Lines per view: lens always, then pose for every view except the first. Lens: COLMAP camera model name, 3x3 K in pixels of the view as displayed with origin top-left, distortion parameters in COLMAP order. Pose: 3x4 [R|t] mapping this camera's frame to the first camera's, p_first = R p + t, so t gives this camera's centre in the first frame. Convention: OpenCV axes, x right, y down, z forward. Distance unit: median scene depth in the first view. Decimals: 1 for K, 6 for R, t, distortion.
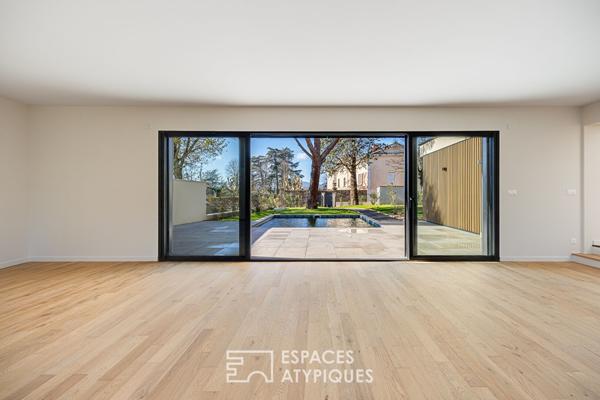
lens RADIAL K [[237.7, 0, 300.0], [0, 237.7, 200.0], [0, 0, 1]] dist [-0.000522, -0.000059]
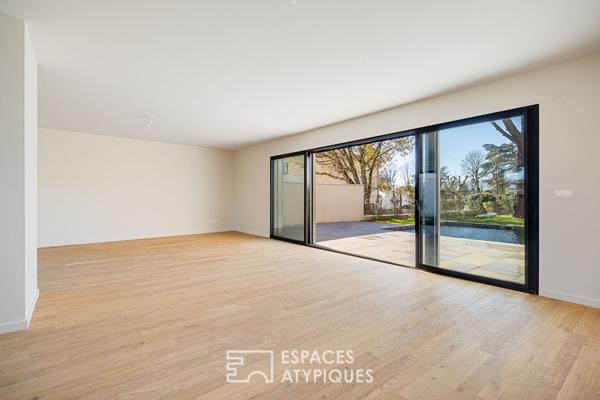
lens RADIAL K [[285.5, 0, 300.0], [0, 285.5, 200.0], [0, 0, 1]] dist [-0.000900, -0.000031]
pose [[0.628145, 0.010659, -0.778023, 1.027587], [-0.021017, 0.999774, -0.003272, 0.002272], [0.777812, 0.018407, 0.628227, -0.044800]]
